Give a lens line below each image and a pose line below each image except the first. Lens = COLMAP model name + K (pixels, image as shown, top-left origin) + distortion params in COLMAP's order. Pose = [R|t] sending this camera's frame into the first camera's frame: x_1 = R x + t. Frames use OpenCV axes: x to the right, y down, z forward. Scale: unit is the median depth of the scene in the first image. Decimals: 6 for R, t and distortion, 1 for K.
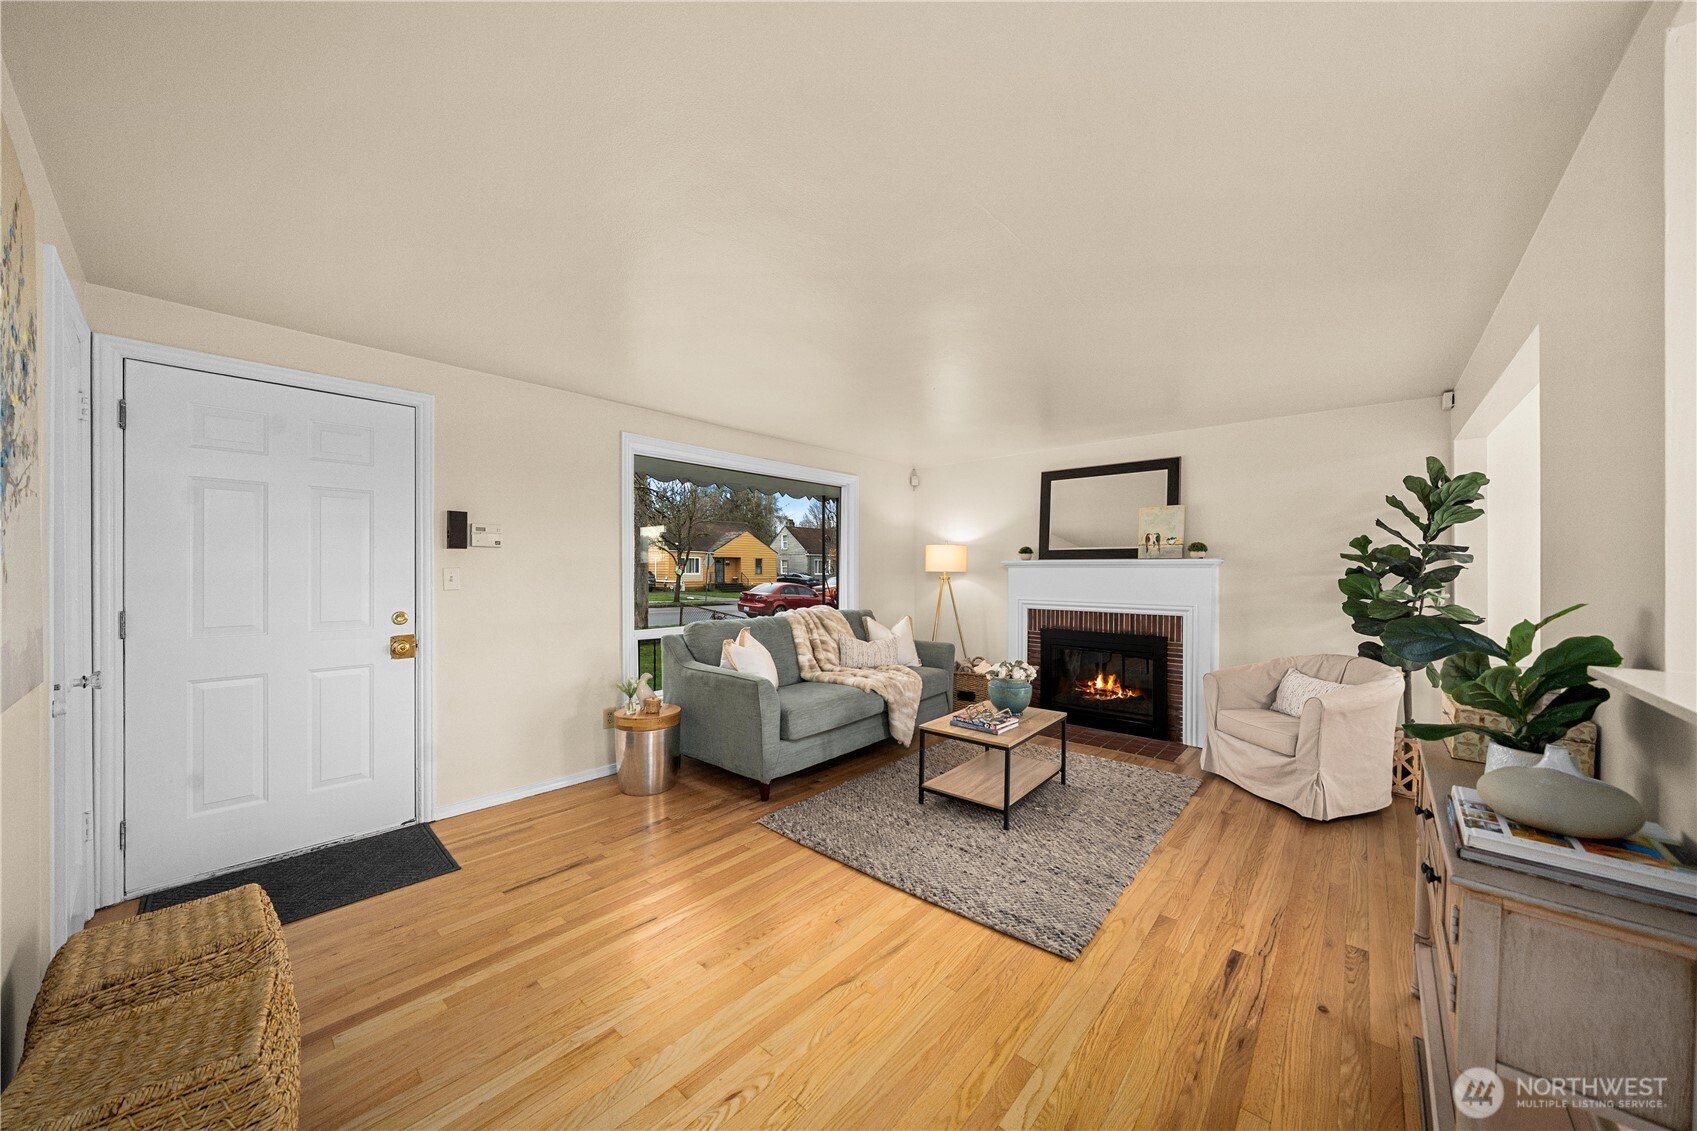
lens RADIAL K [[596.8, 0, 851.3], [0, 596.8, 575.9], [0, 0, 1]] dist [-0.008352, 0.000336]
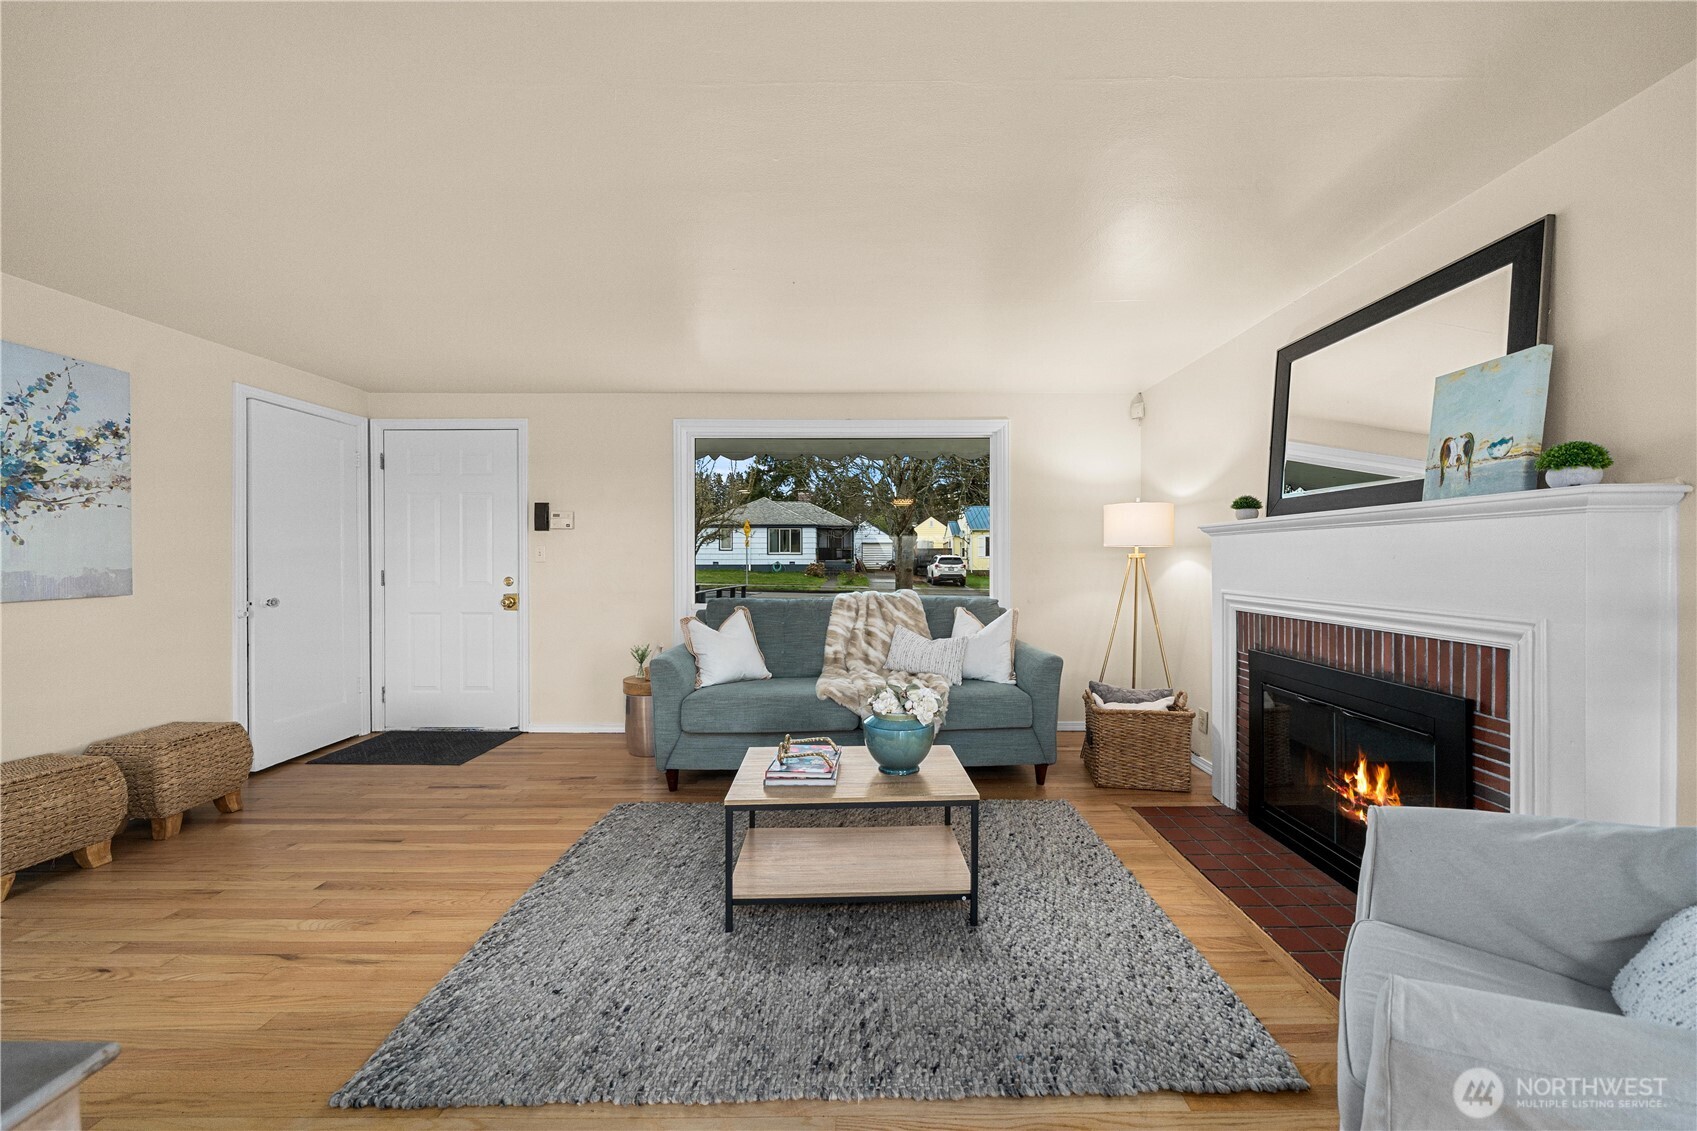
lens RADIAL K [[596.8, 0, 817.9], [0, 596.8, 569.2], [0, 0, 1]] dist [-0.008352, 0.000336]
pose [[0.658546, 0.010623, -0.752465, 0.667420], [-0.005262, 0.999941, 0.009512, 0.021065], [0.752522, -0.002304, 0.658563, 0.534362]]
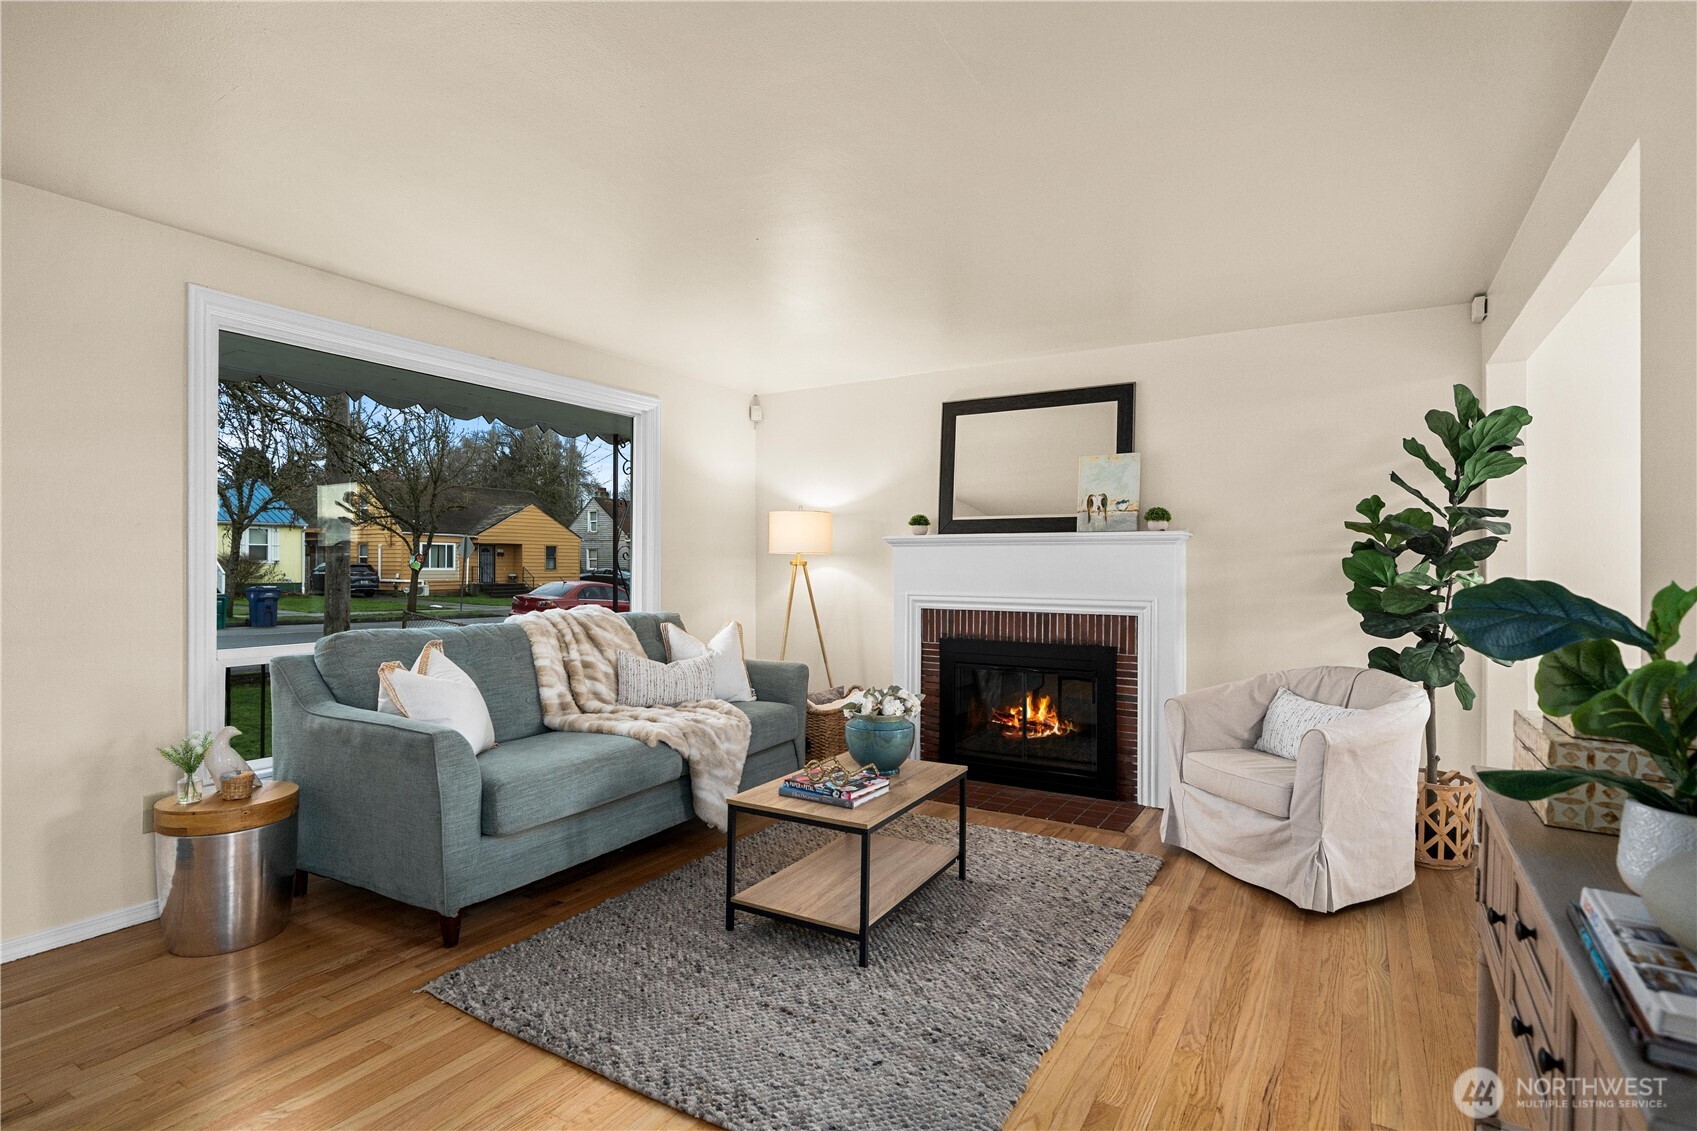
lens RADIAL K [[854.5, 0, 868.5], [0, 854.5, 573.8], [0, 0, 1]] dist [-0.000303, -0.000152]
pose [[0.980944, 0.000316, 0.194292, 0.080959], [-0.000267, 1.000000, -0.000279, 0.024766], [-0.194292, 0.000222, 0.980944, 0.126182]]
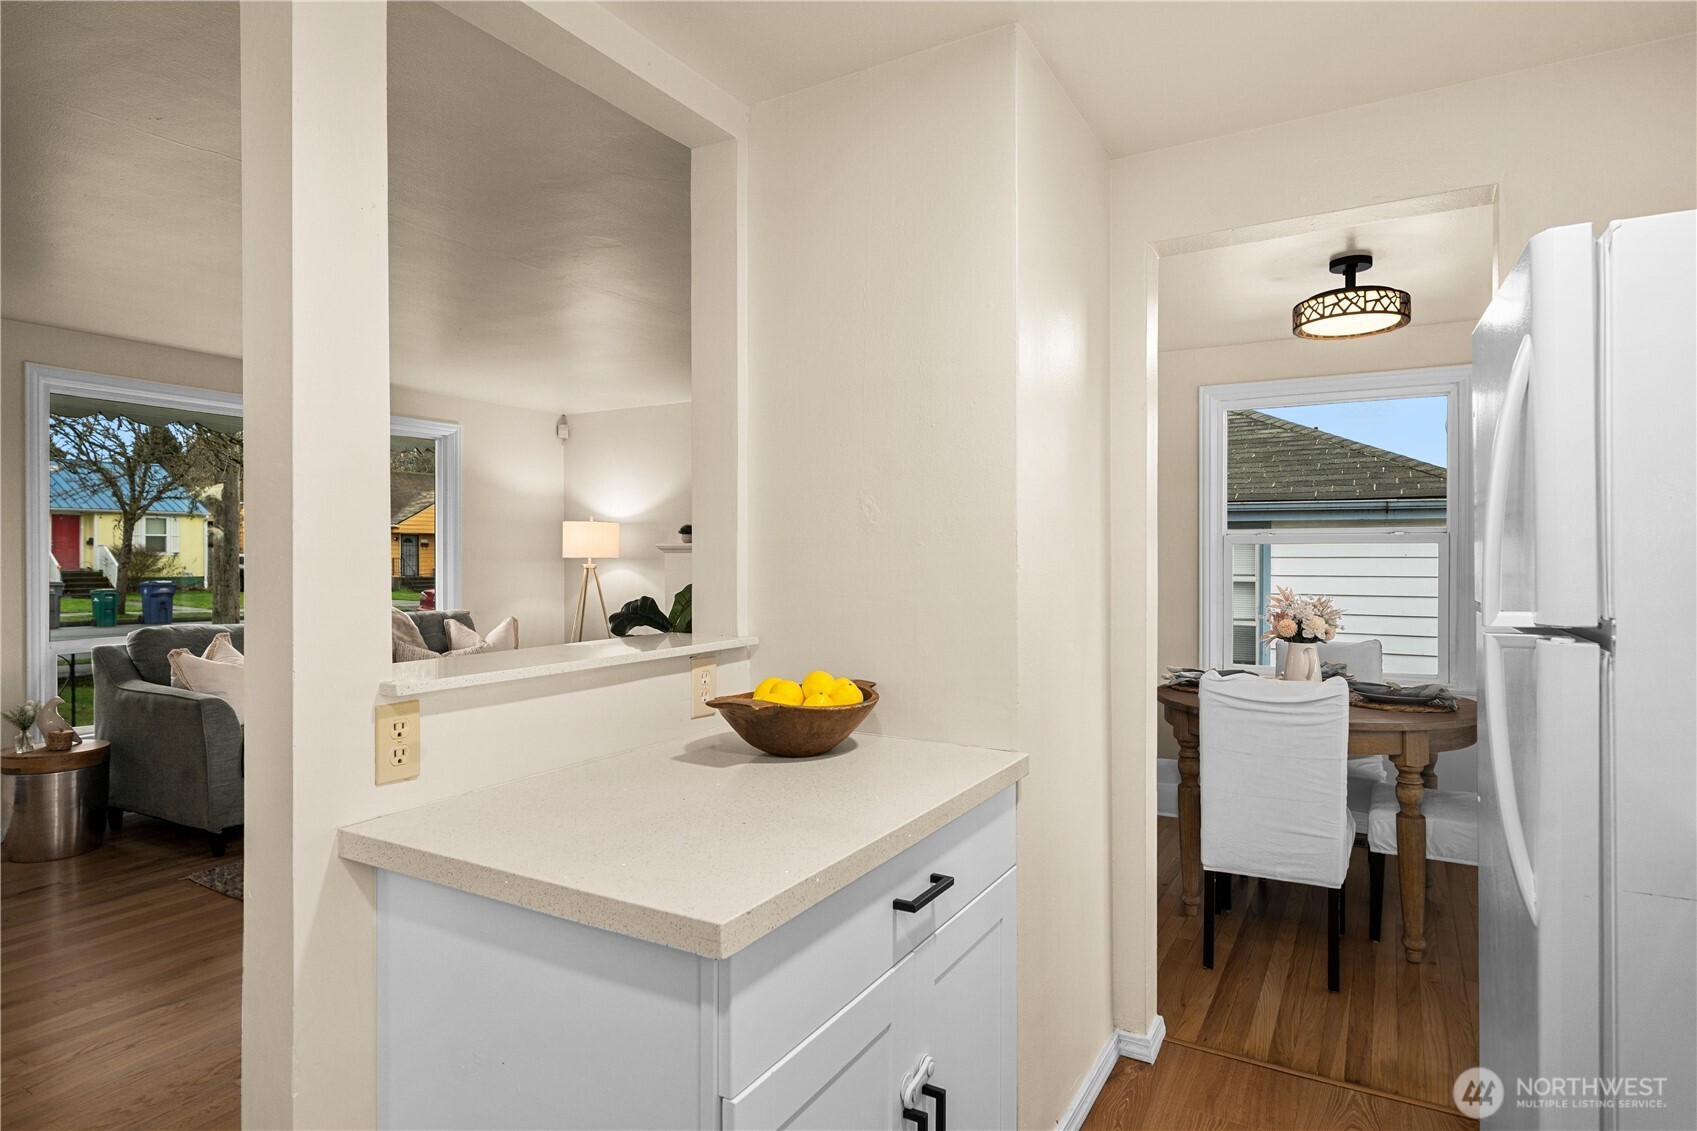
lens RADIAL K [[948.1, 0, 862.5], [0, 948.1, 568.0], [0, 0, 1]] dist [0.002946, -0.002809]
pose [[0.978246, -0.001901, 0.207439, 0.397835], [0.001083, 0.999991, 0.004058, 0.001125], [-0.207445, -0.003746, 0.978239, -0.354719]]
